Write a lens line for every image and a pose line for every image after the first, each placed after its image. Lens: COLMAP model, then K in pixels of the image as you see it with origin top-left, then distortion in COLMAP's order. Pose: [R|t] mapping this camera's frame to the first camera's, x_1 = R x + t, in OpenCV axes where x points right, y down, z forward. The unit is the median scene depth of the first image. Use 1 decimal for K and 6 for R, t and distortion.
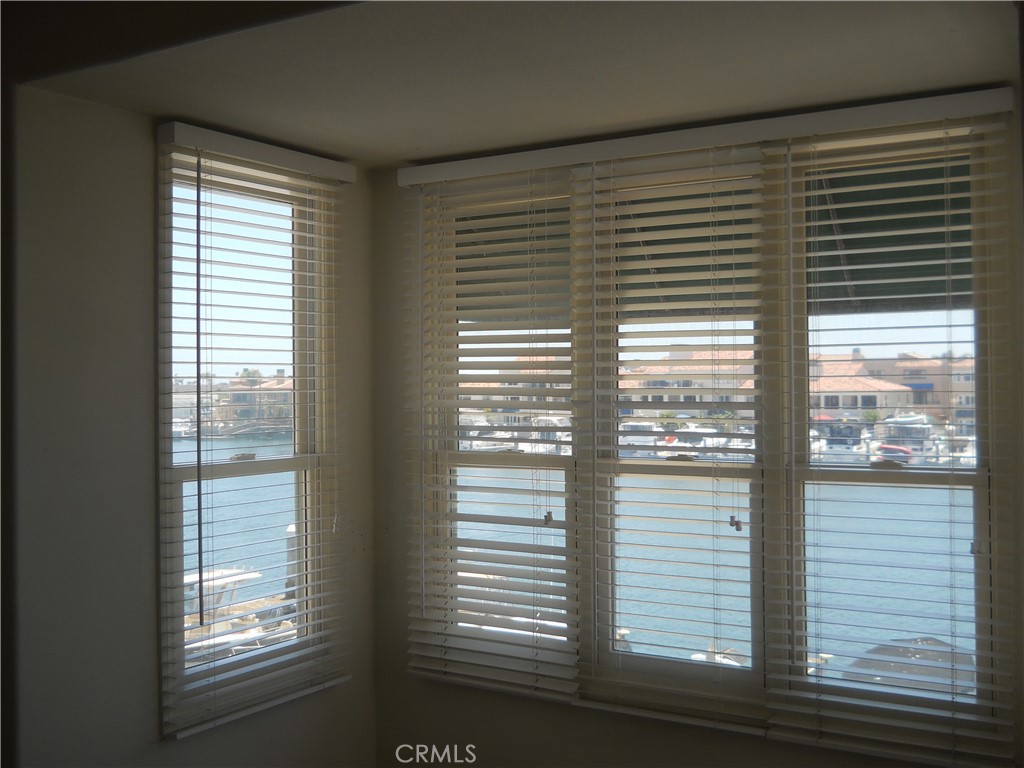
lens RADIAL K [[1139.7, 0, 511.8], [0, 1139.7, 384.5], [0, 0, 1]] dist [0.008774, 0.007324]
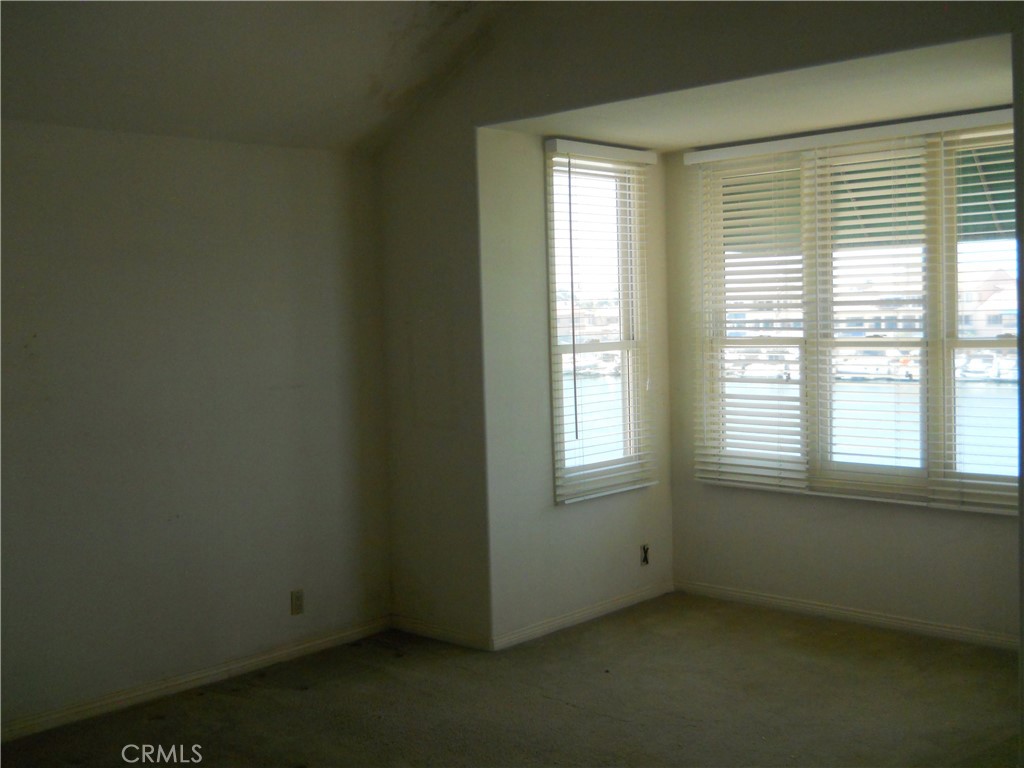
lens RADIAL K [[1115.0, 0, 500.3], [0, 1115.0, 362.1], [0, 0, 1]] dist [-0.021192, -0.027531]
pose [[0.978199, -0.009247, -0.207464, -0.037623], [0.018617, 0.998891, 0.043253, 0.023134], [0.206834, -0.046173, 0.977286, -0.587046]]
